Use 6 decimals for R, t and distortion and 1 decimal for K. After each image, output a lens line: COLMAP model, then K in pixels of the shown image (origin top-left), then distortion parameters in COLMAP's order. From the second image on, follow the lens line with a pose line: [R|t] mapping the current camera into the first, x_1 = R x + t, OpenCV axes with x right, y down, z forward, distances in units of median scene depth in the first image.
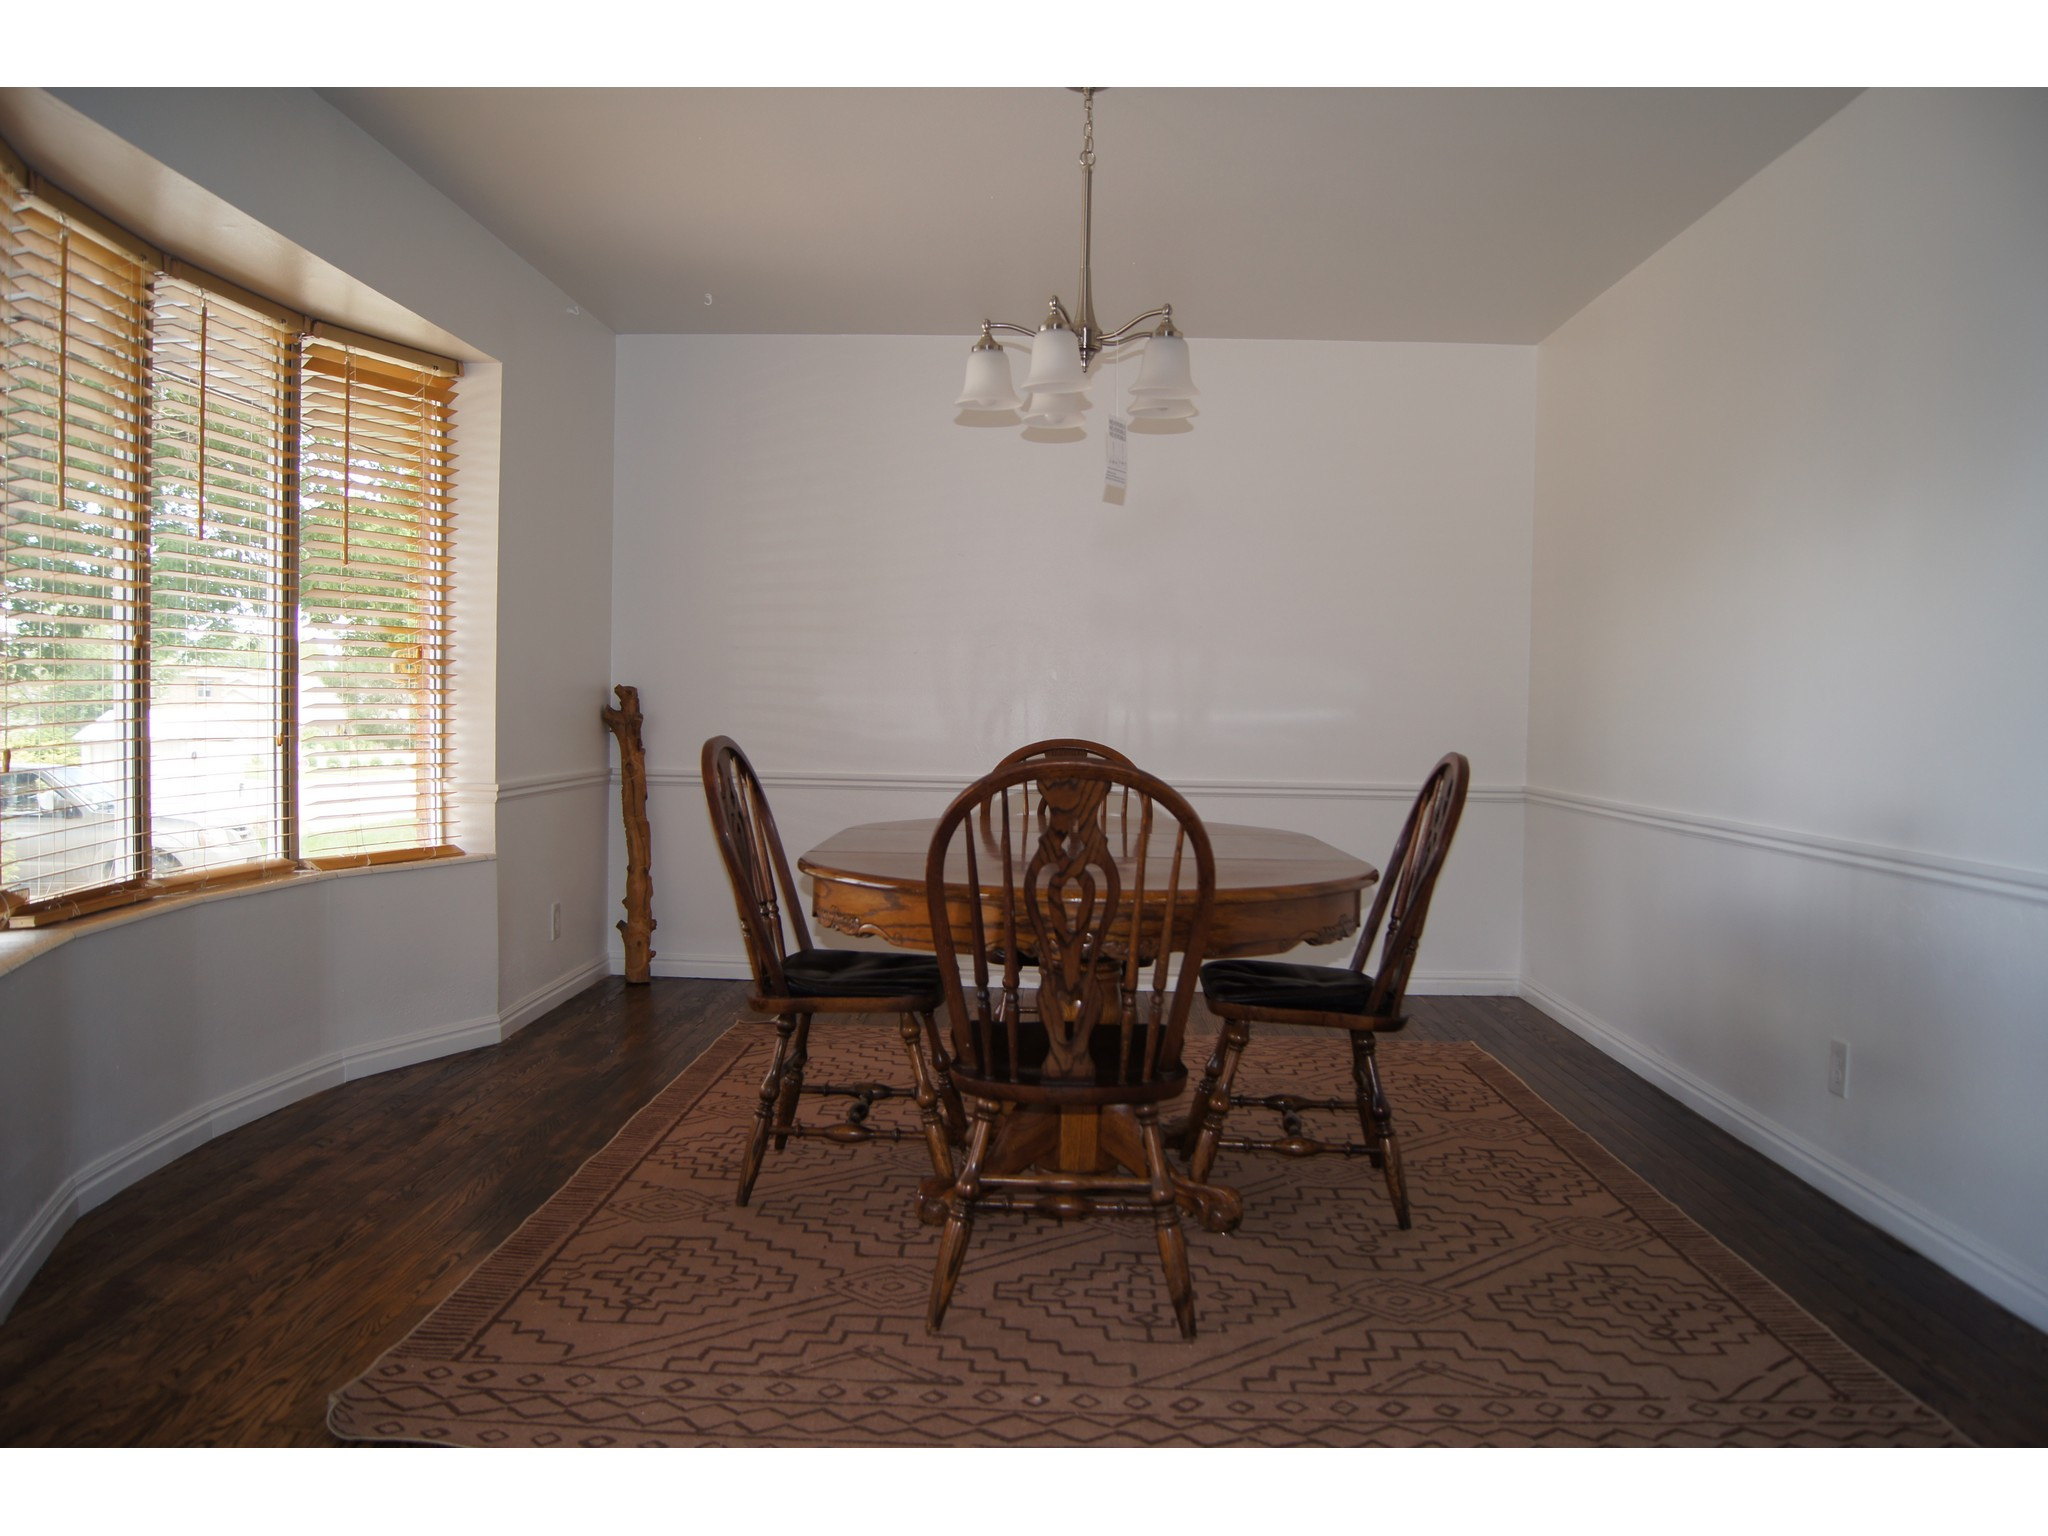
lens RADIAL K [[1605.0, 0, 1005.2], [0, 1605.0, 765.4], [0, 0, 1]] dist [-0.080553, 0.016971]
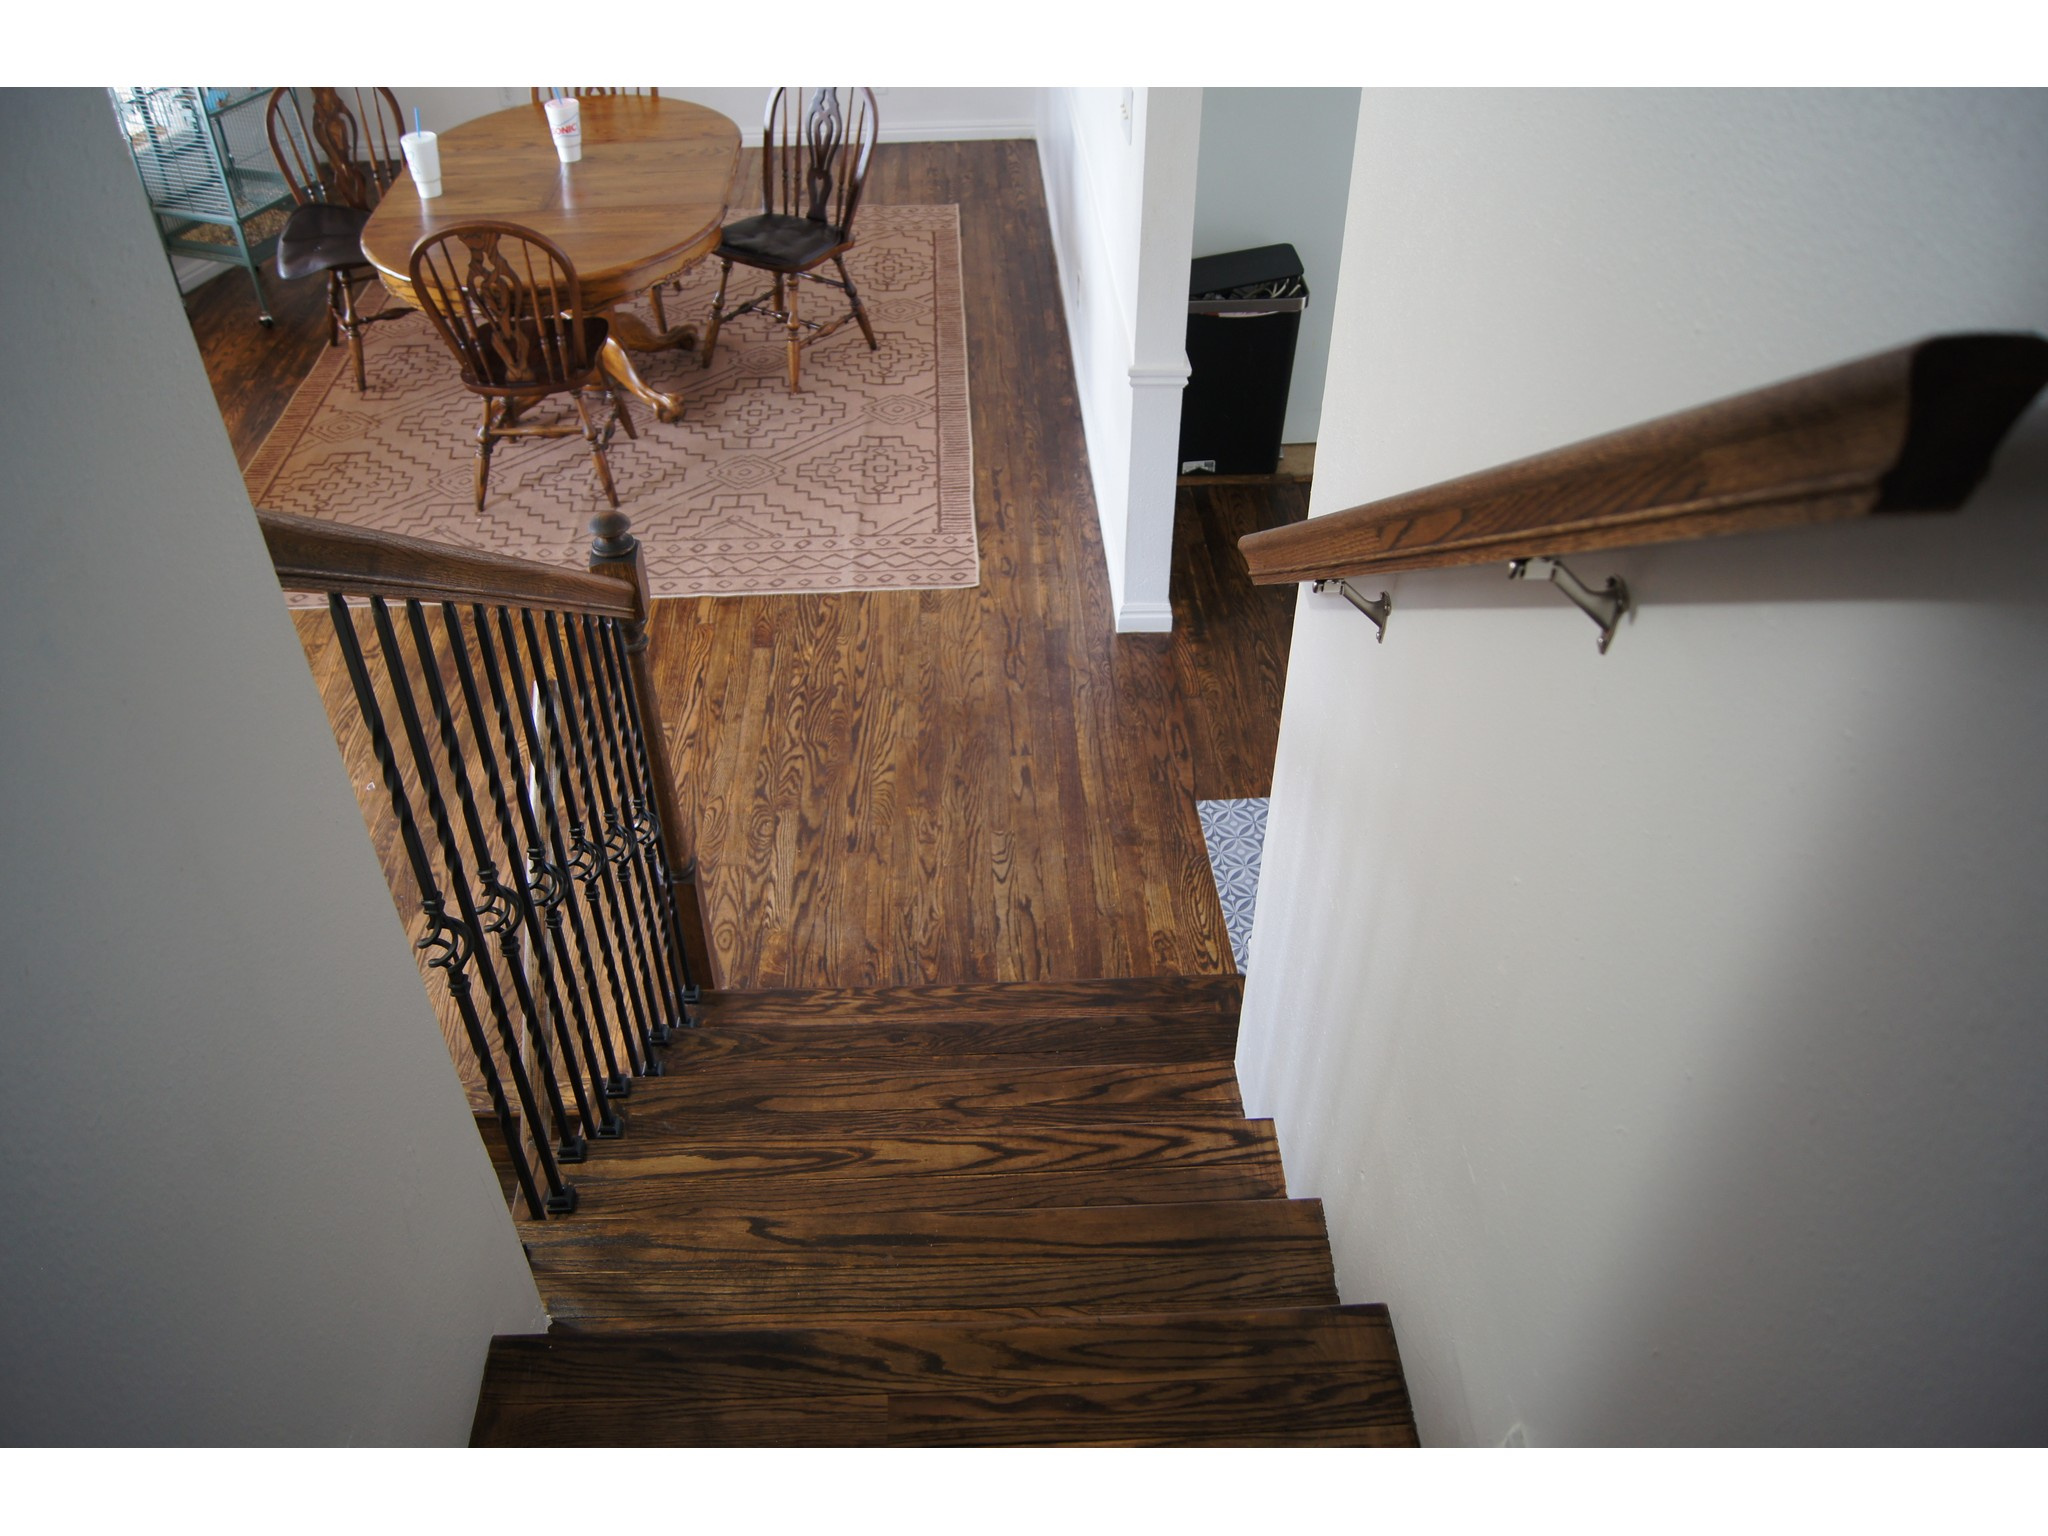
lens RADIAL K [[1605.0, 0, 1025.1], [0, 1605.0, 763.4], [0, 0, 1]] dist [-0.080553, 0.016971]
pose [[0.996181, -0.065011, 0.058287, 0.424241], [0.015576, 0.789156, 0.613995, -0.501679], [-0.085914, -0.610742, 0.787155, -0.654041]]
